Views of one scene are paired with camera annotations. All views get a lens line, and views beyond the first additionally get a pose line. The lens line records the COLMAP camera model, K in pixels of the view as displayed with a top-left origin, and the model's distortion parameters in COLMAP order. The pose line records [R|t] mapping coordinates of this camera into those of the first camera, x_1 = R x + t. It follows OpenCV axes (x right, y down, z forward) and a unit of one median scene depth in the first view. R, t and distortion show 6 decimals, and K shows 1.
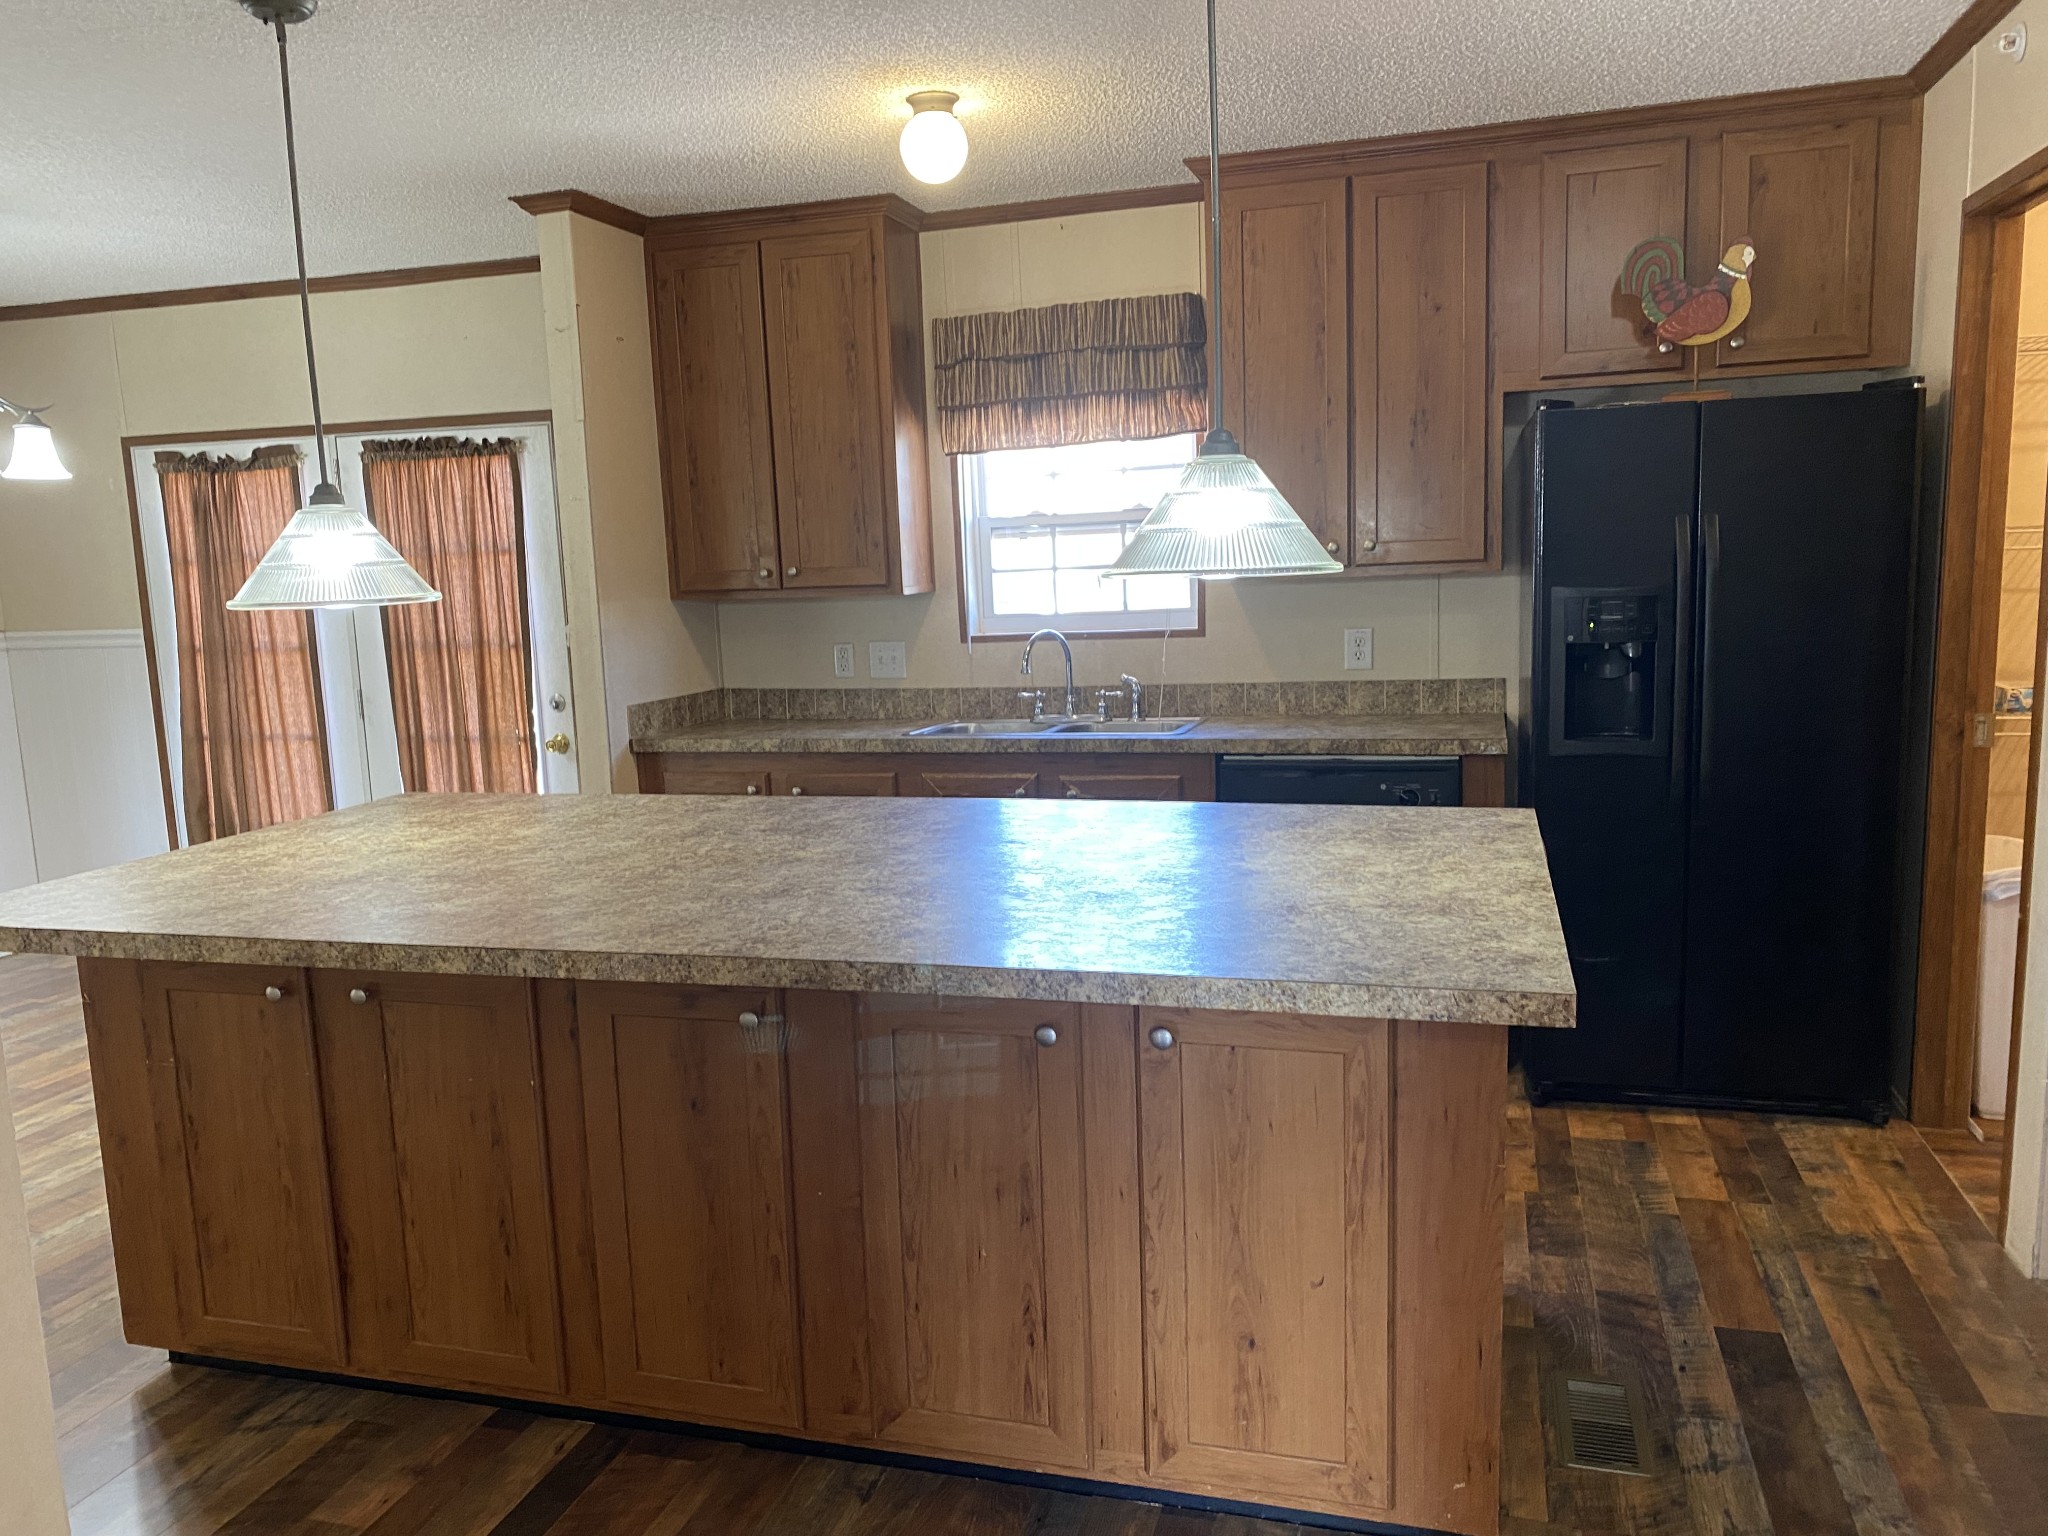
lens RADIAL K [[1574.3, 0, 997.5], [0, 1574.3, 770.8], [0, 0, 1]] dist [0.104937, -0.132333]
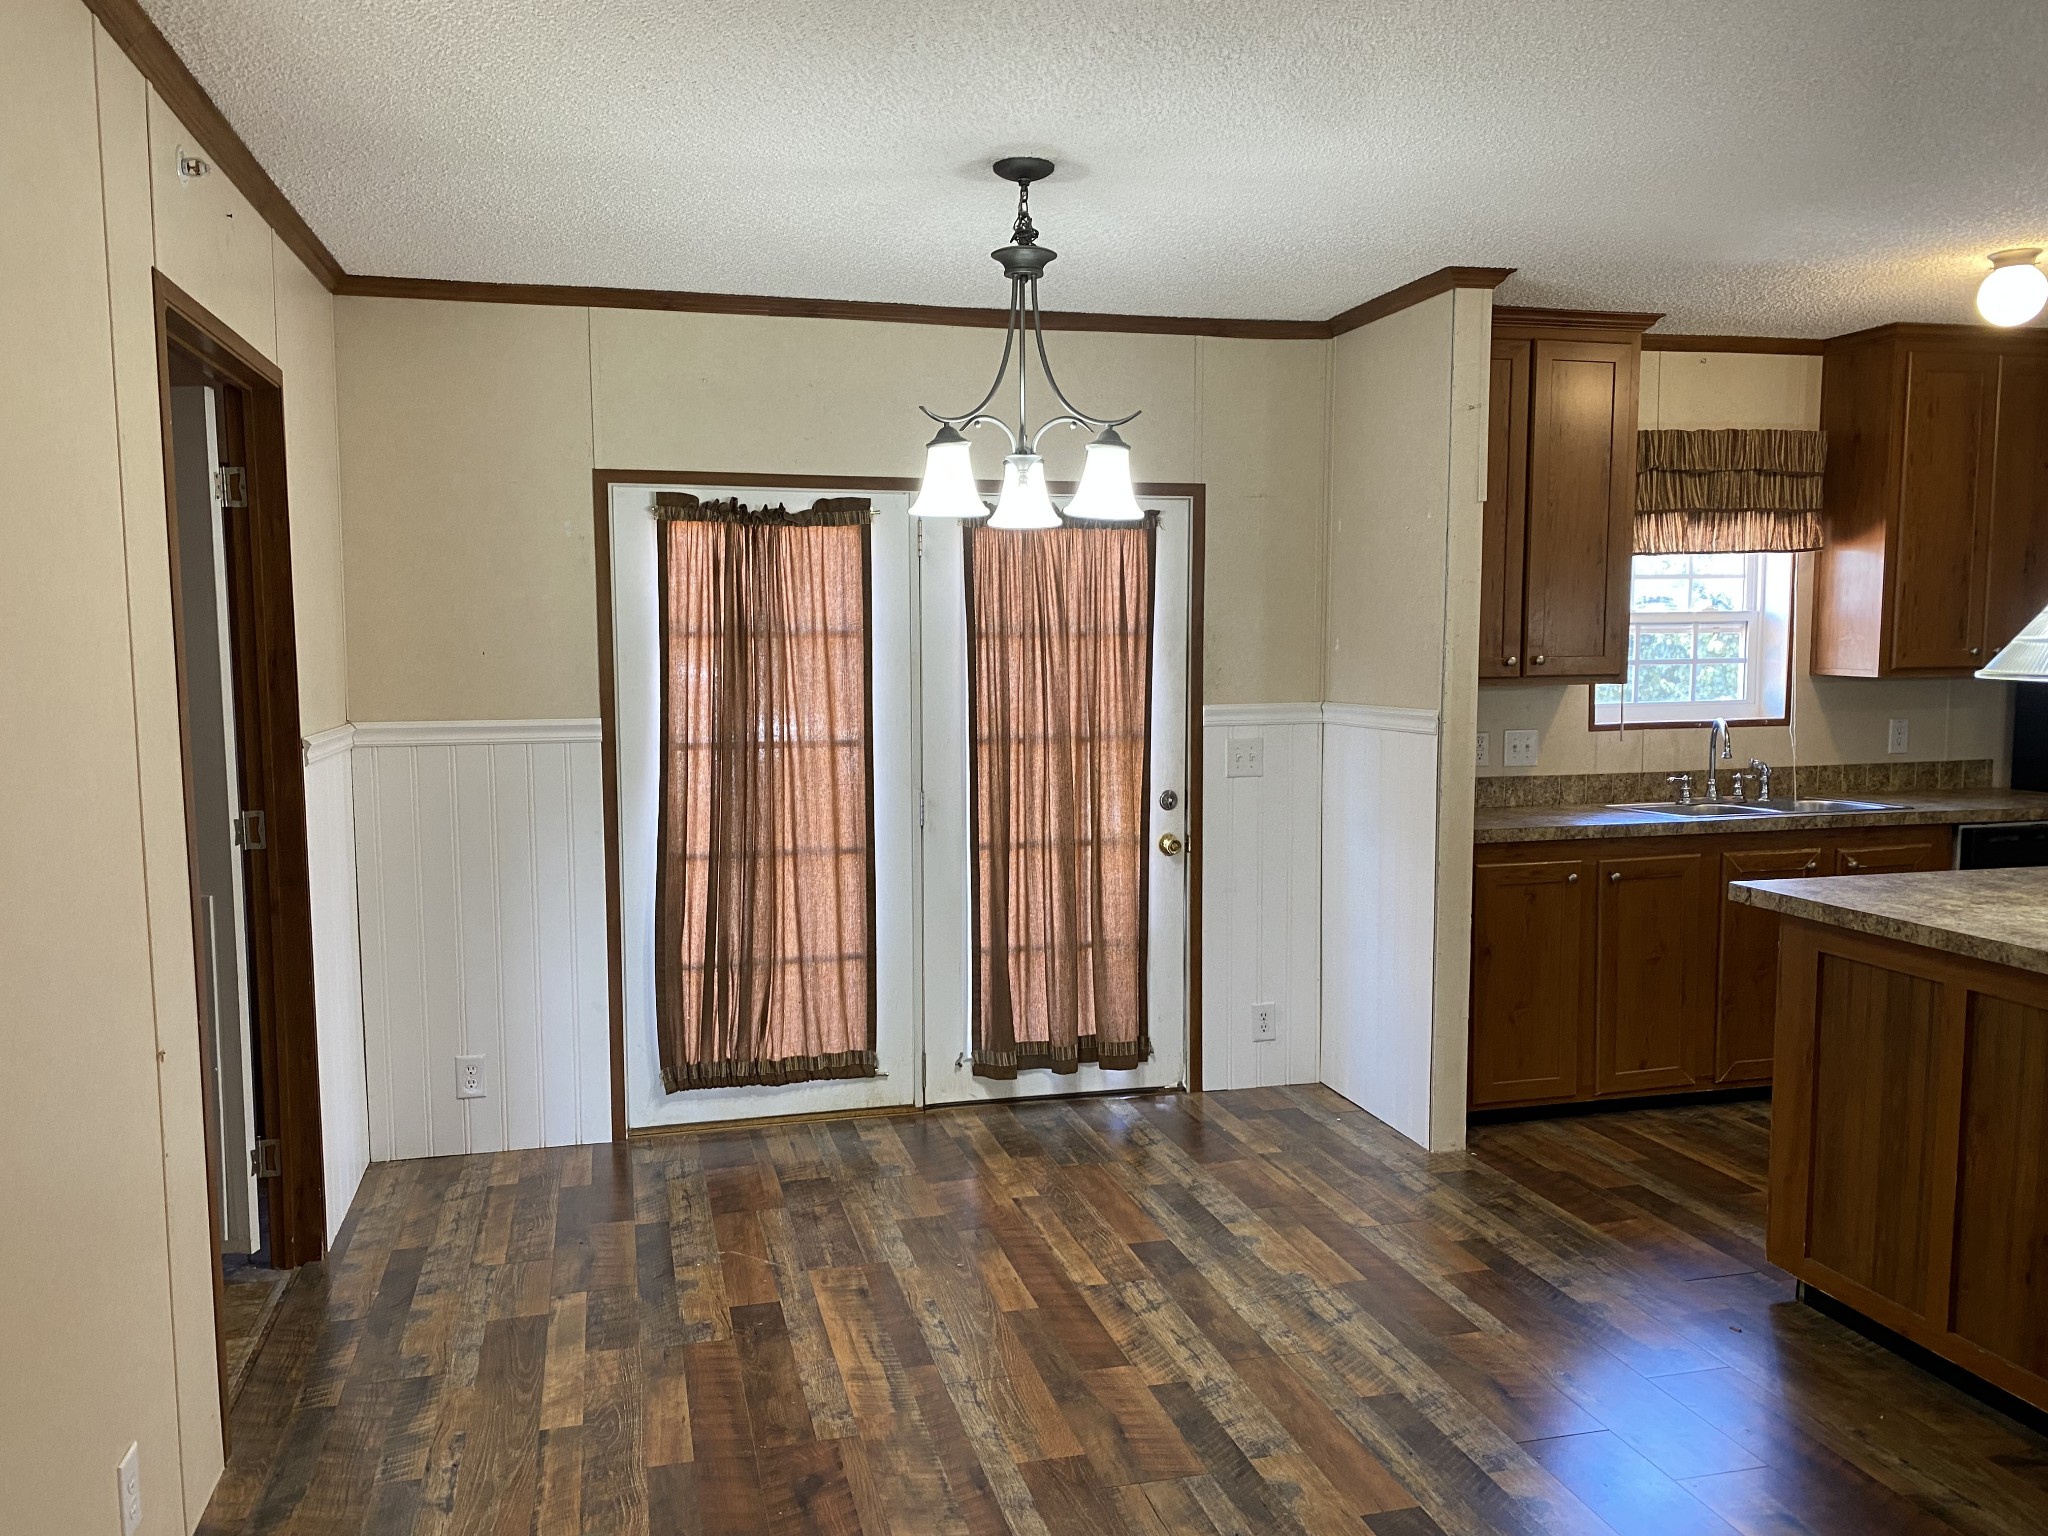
lens RADIAL K [[1566.0, 0, 1024.0], [0, 1566.0, 768.0], [0, 0, 1]] dist [0.017478, -0.007196]
pose [[0.853221, -0.011725, 0.521418, -0.807328], [0.046327, 0.997499, -0.053377, -0.016807], [-0.519488, 0.069698, 0.851630, 0.278863]]
